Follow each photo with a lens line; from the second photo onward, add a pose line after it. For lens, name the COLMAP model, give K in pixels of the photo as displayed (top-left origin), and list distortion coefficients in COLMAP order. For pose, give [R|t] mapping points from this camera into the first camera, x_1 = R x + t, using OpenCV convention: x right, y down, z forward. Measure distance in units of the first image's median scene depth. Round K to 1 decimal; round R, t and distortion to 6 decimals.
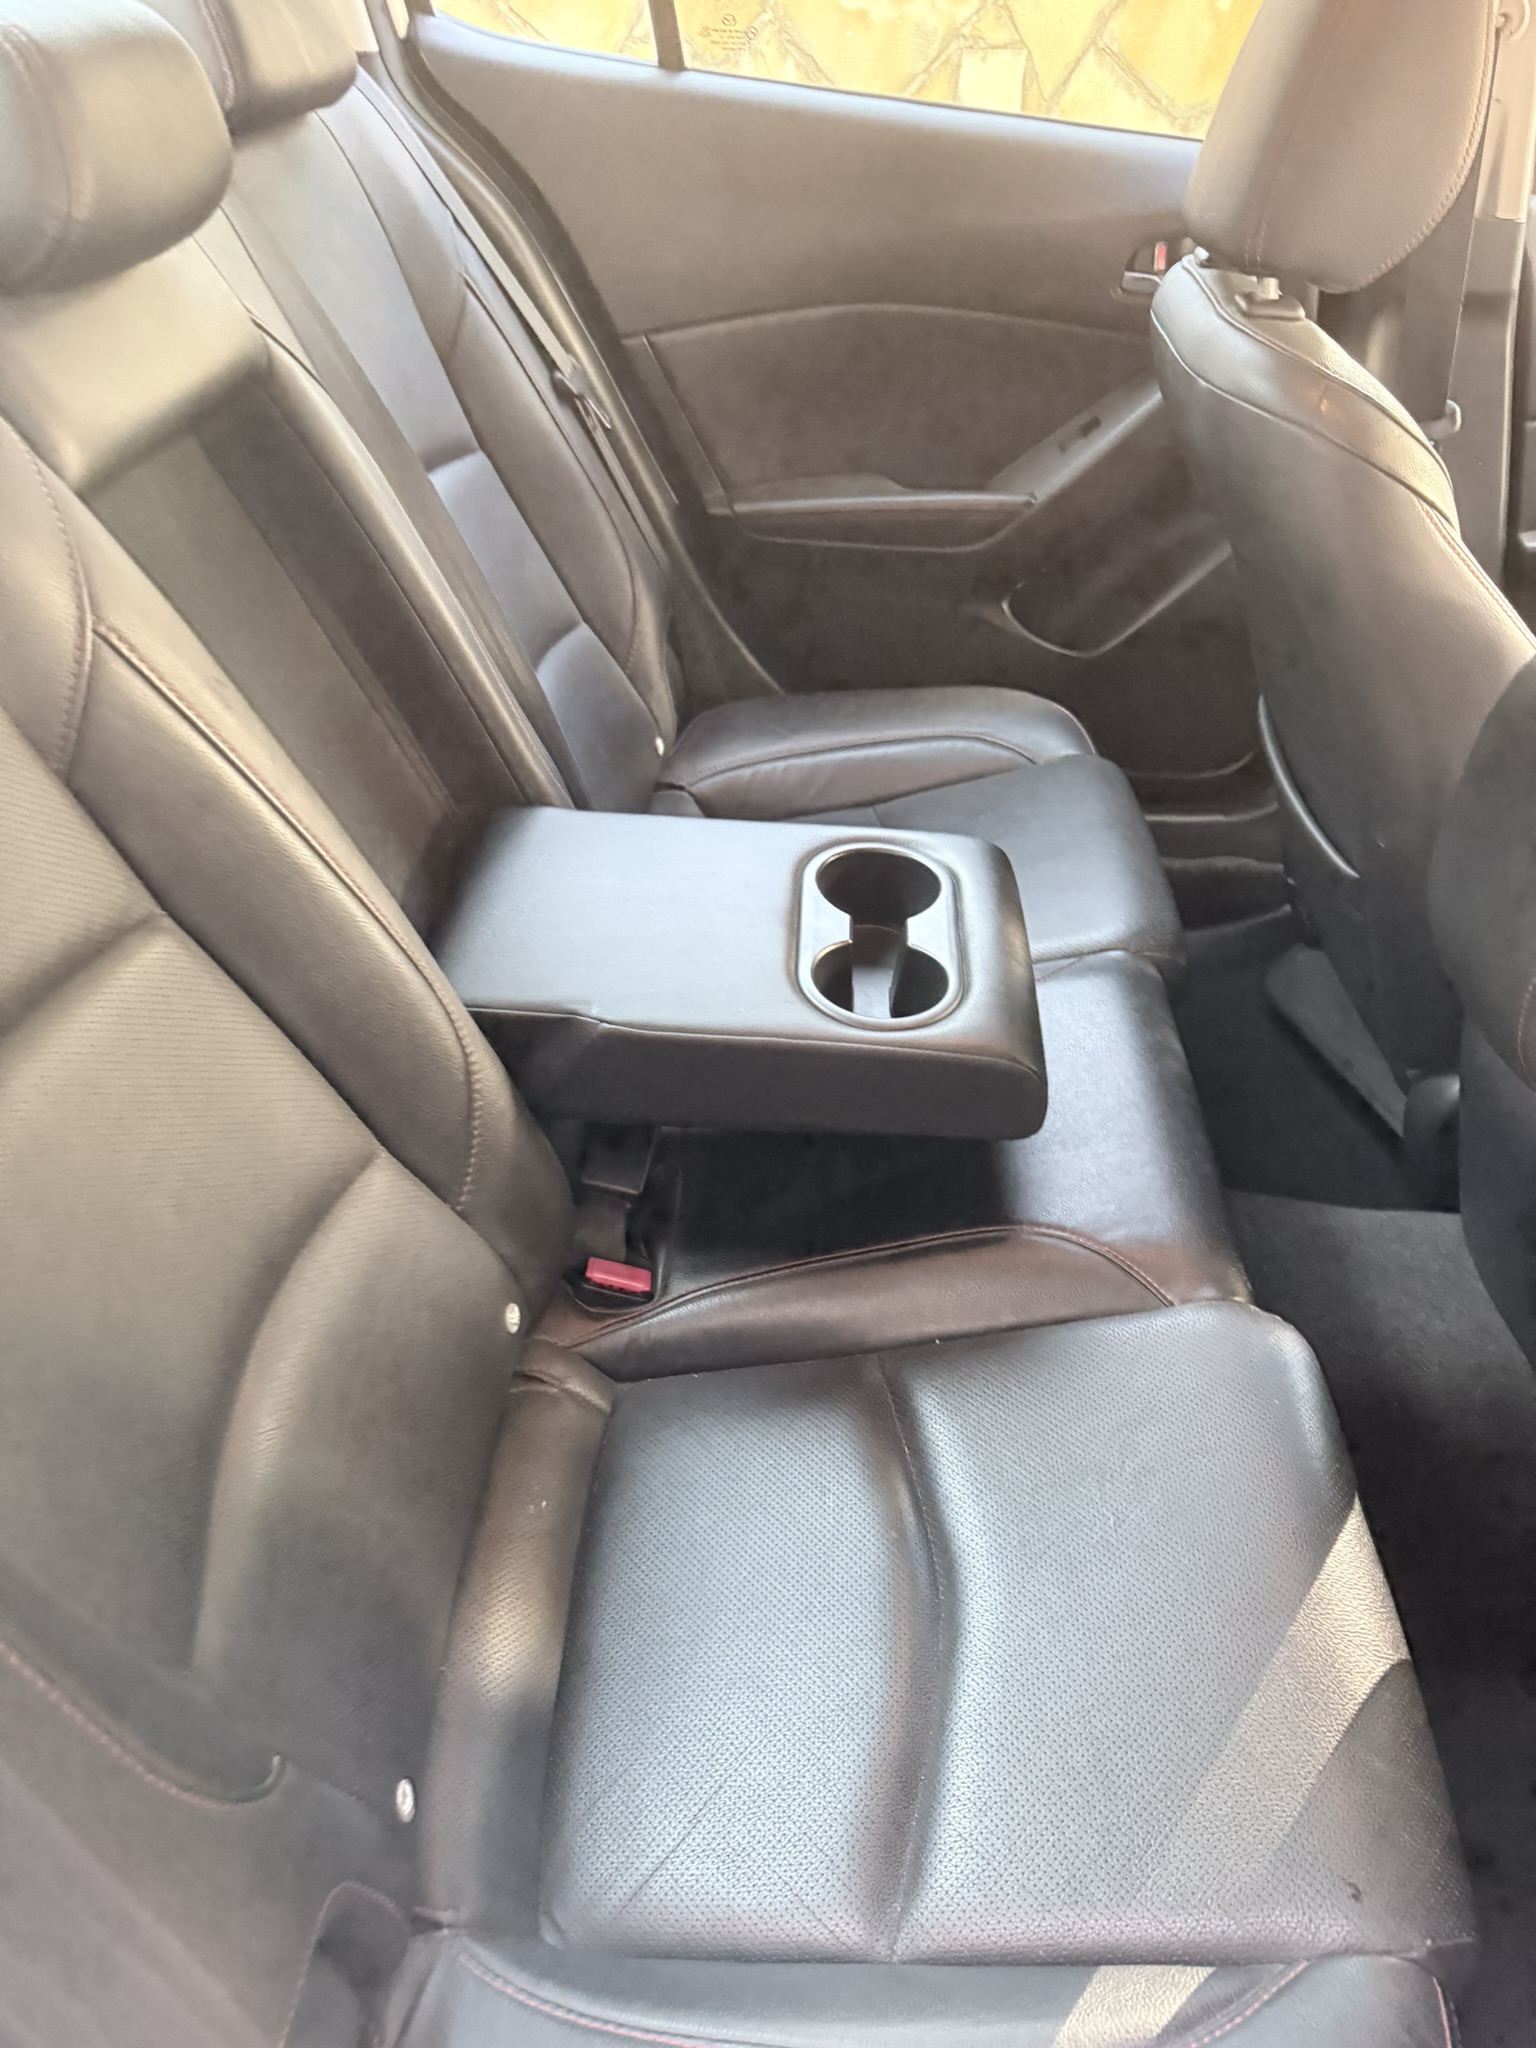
lens RADIAL K [[1508.8, 0, 768.1], [0, 1508.8, 1005.9], [0, 0, 1]] dist [0.002129, -0.000906]
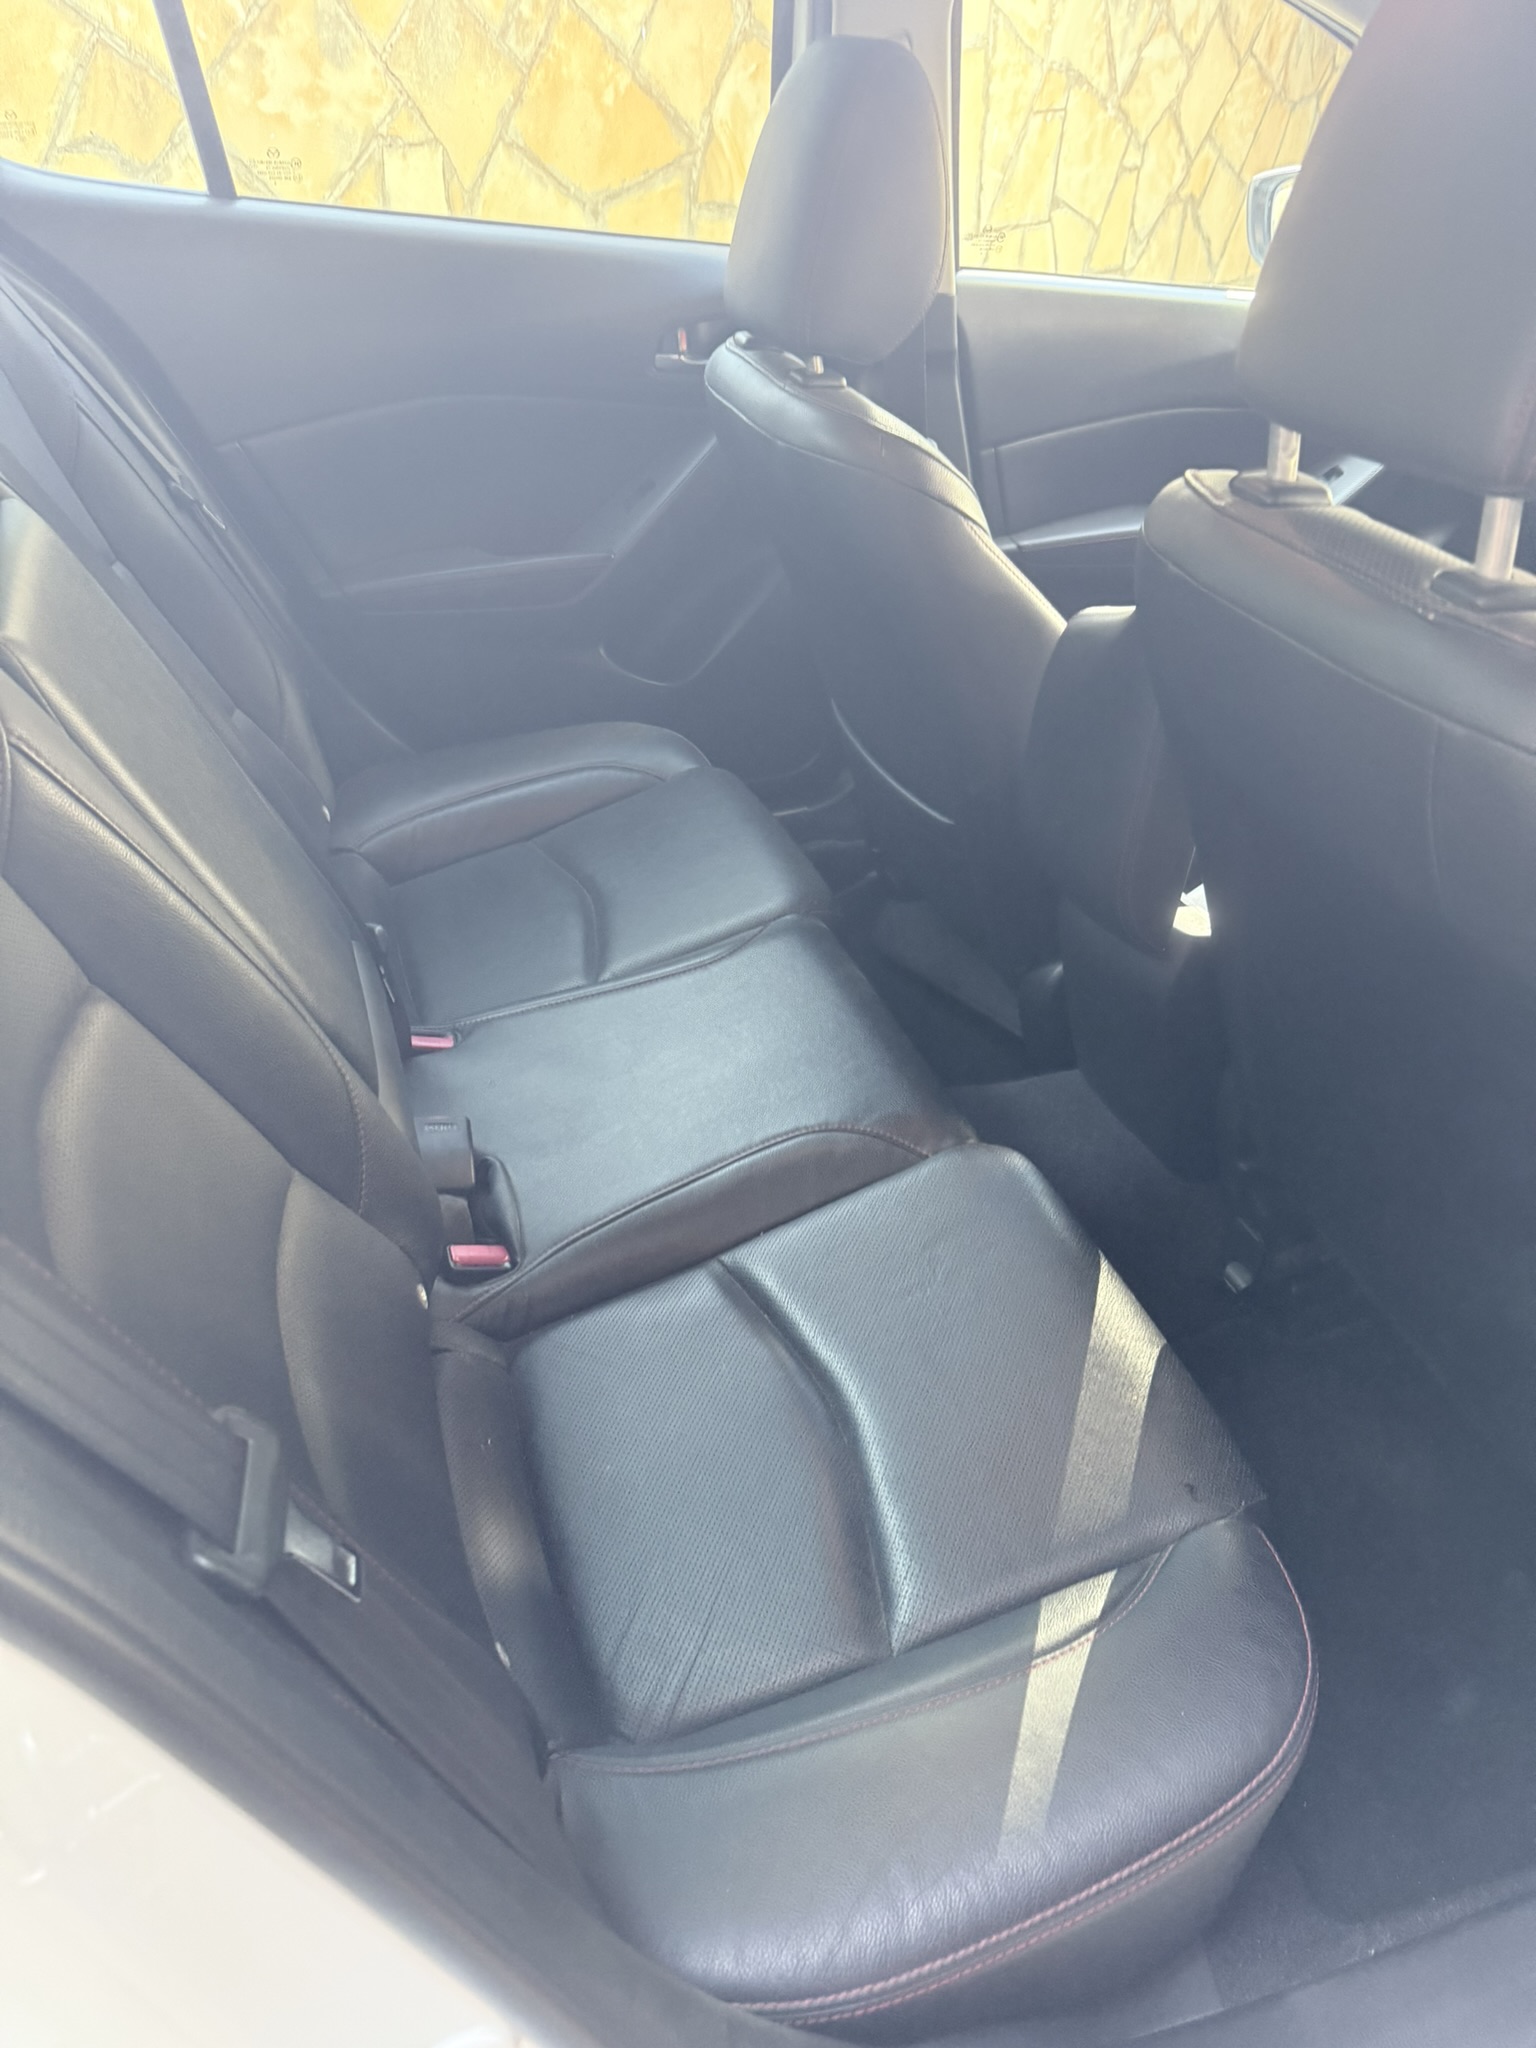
lens RADIAL K [[1450.4, 0, 768.0], [0, 1450.4, 1024.0], [0, 0, 1]] dist [0.064930, -0.081639]
pose [[0.934369, -0.200975, 0.294217, -0.136712], [0.206392, 0.978385, 0.012862, 0.029582], [-0.290442, 0.048706, 0.955652, -0.098846]]
